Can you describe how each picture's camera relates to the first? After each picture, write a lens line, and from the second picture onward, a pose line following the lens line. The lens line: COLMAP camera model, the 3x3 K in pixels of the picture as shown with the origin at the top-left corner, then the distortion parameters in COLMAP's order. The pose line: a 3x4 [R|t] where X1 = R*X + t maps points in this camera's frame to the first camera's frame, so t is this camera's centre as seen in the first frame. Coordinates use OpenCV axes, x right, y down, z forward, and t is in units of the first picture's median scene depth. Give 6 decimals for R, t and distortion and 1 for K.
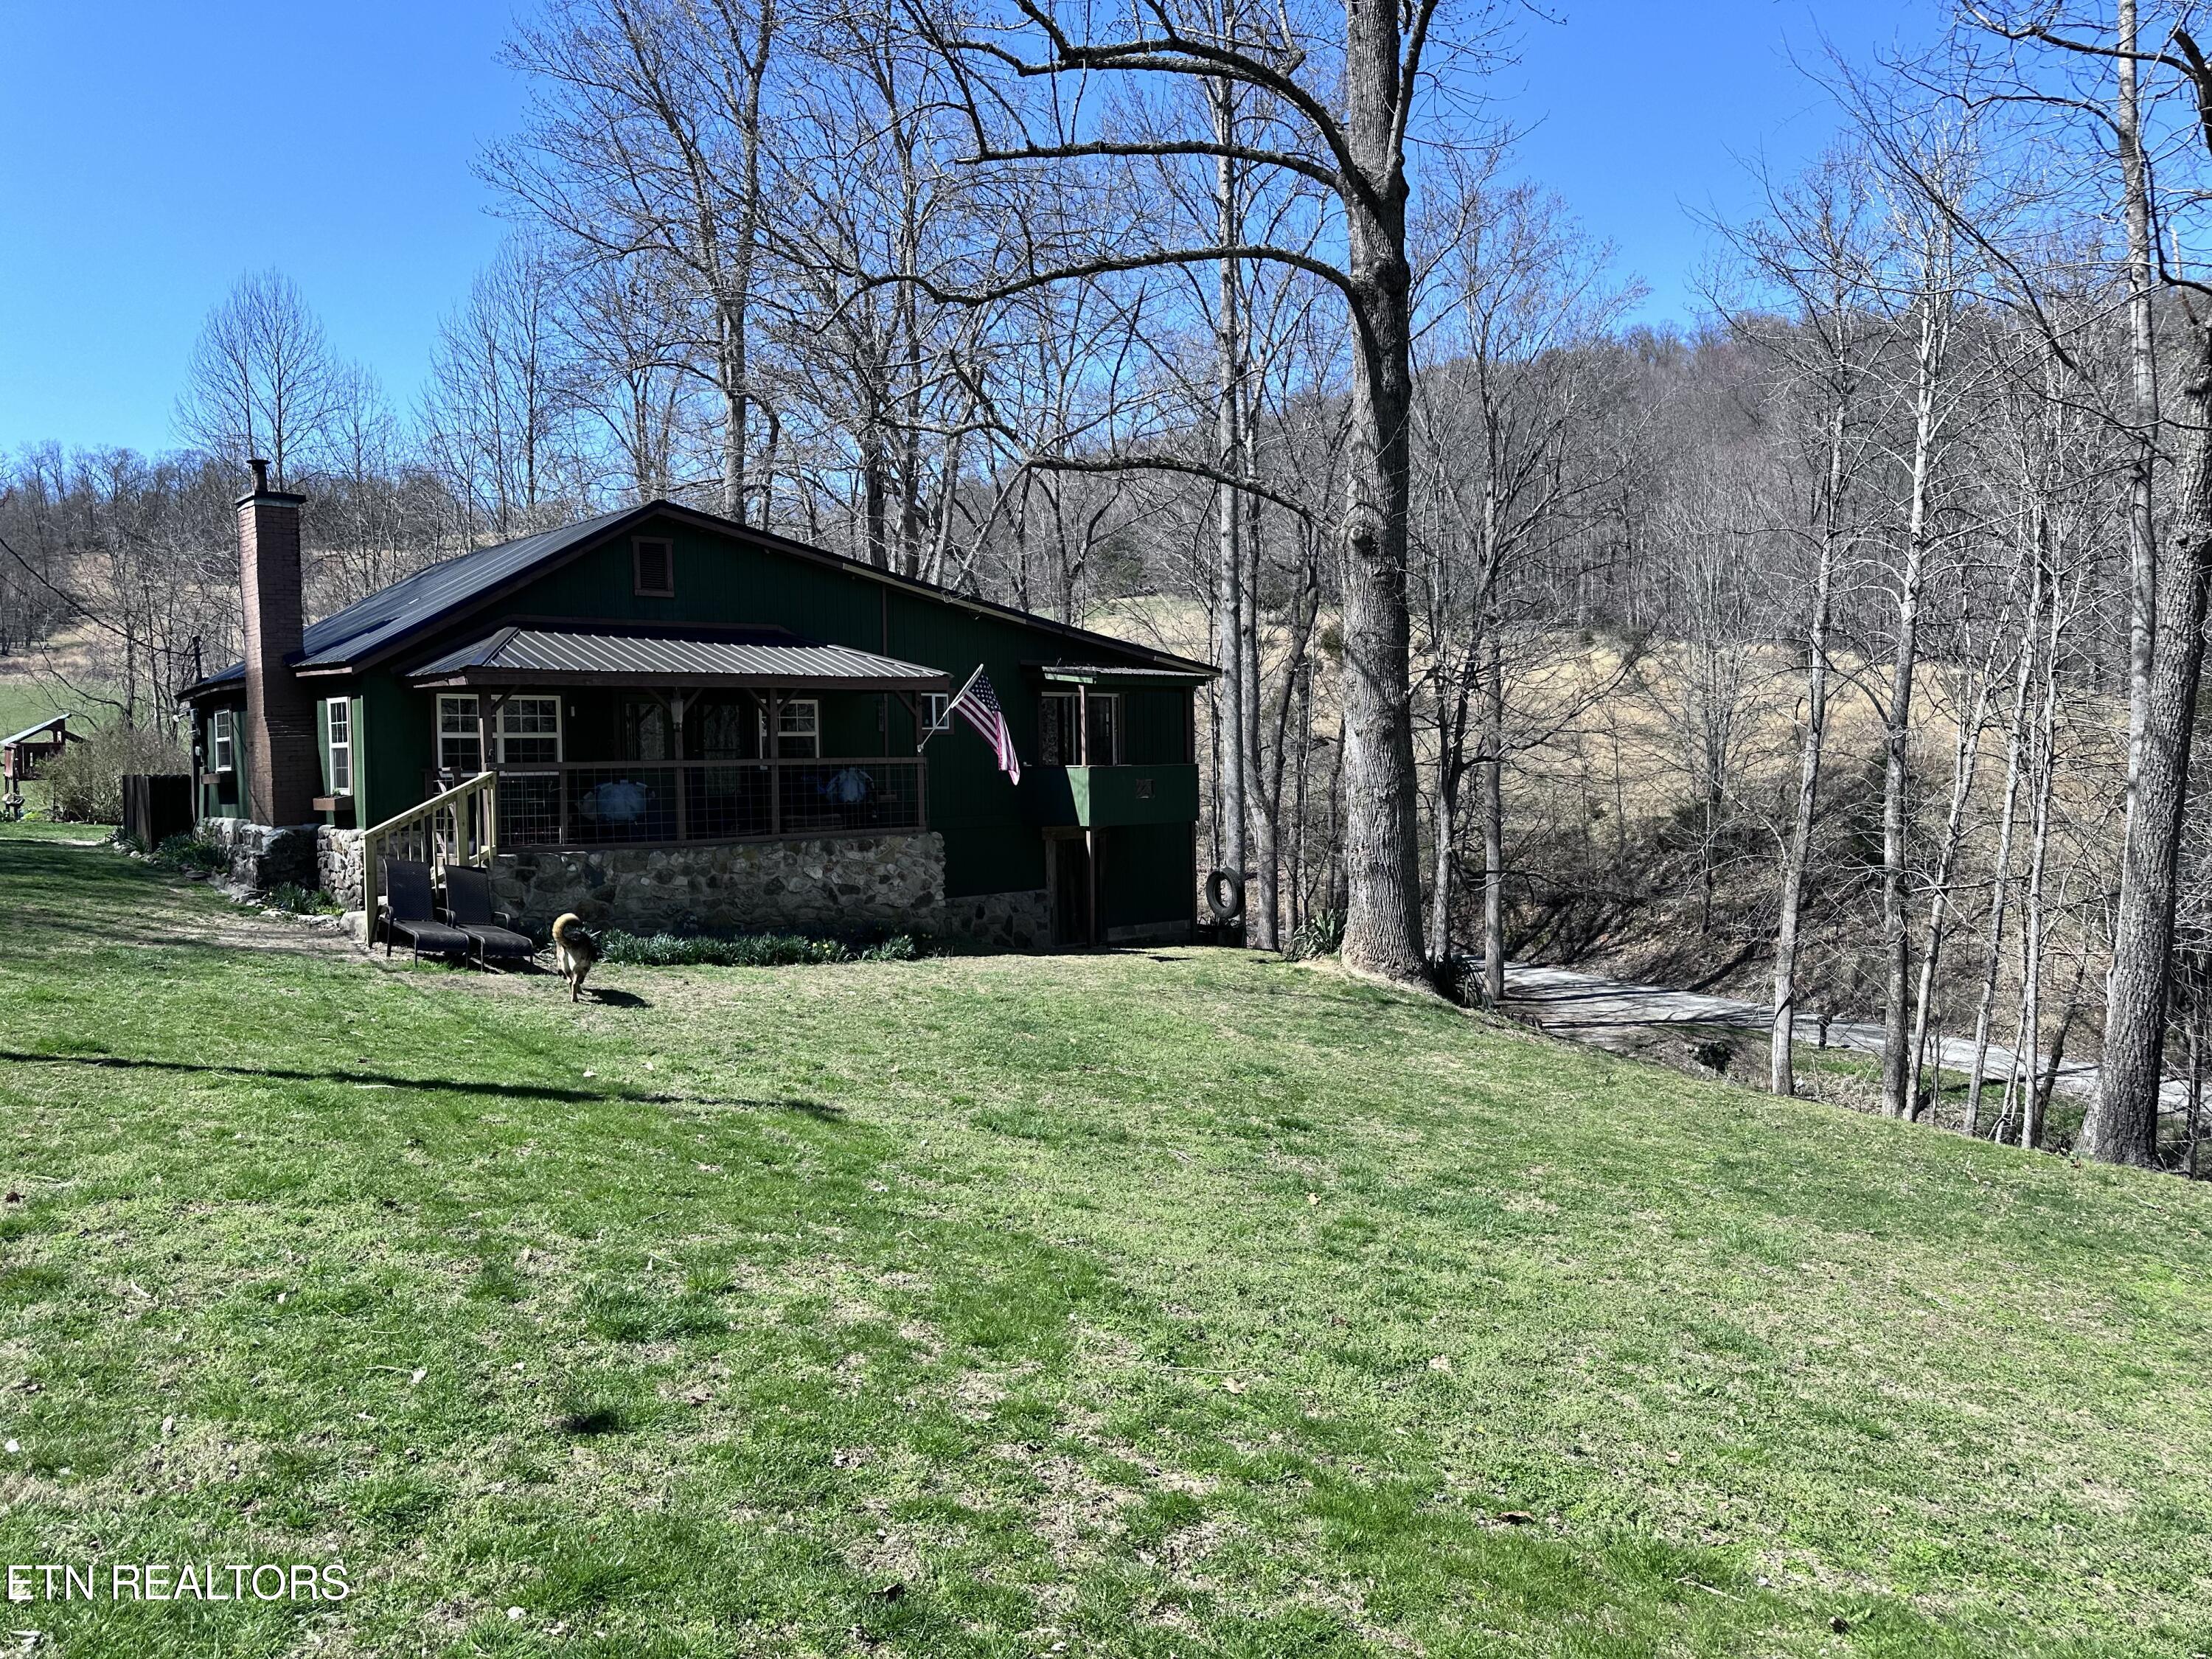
lens RADIAL K [[1569.1, 0, 1112.9], [0, 1569.1, 841.1], [0, 0, 1]] dist [0.084551, -0.088210]
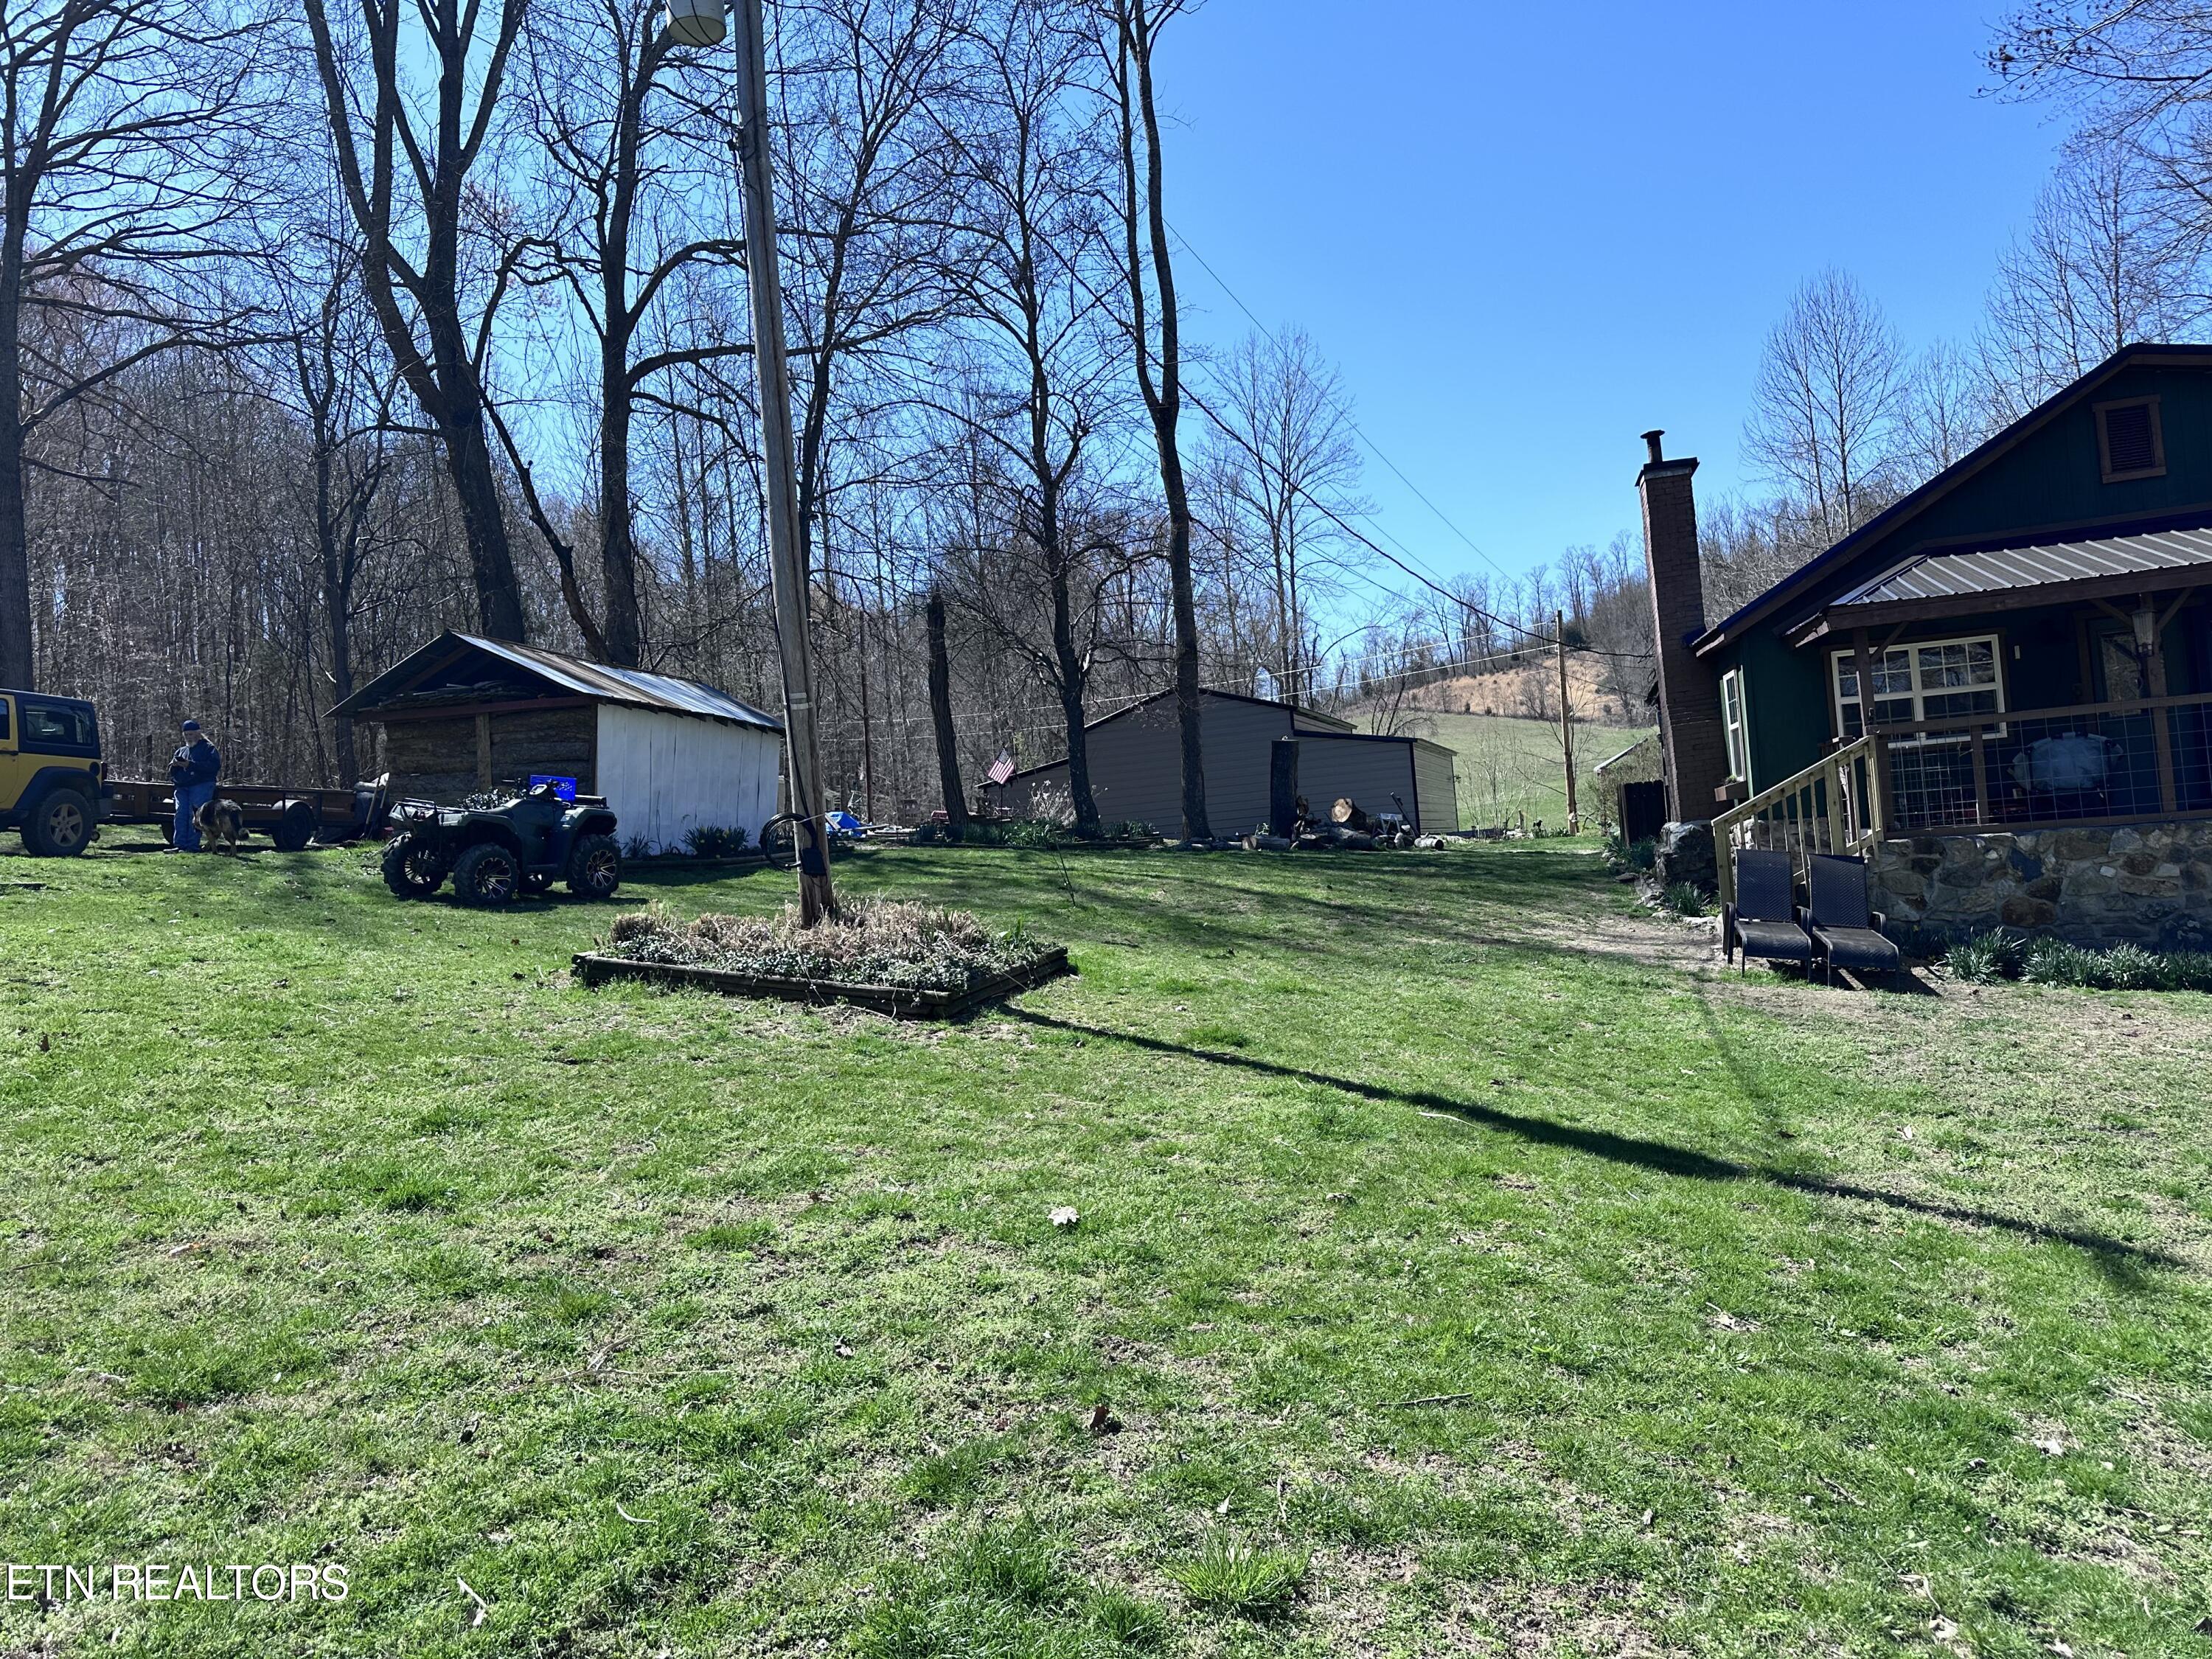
lens RADIAL K [[1569.1, 0, 1101.3], [0, 1569.1, 825.8], [0, 0, 1]] dist [0.084551, -0.088210]
pose [[0.561992, -0.045979, -0.825864, 0.045582], [0.029393, 0.998933, -0.035613, 0.016841], [0.826620, -0.004261, 0.562744, 0.213428]]
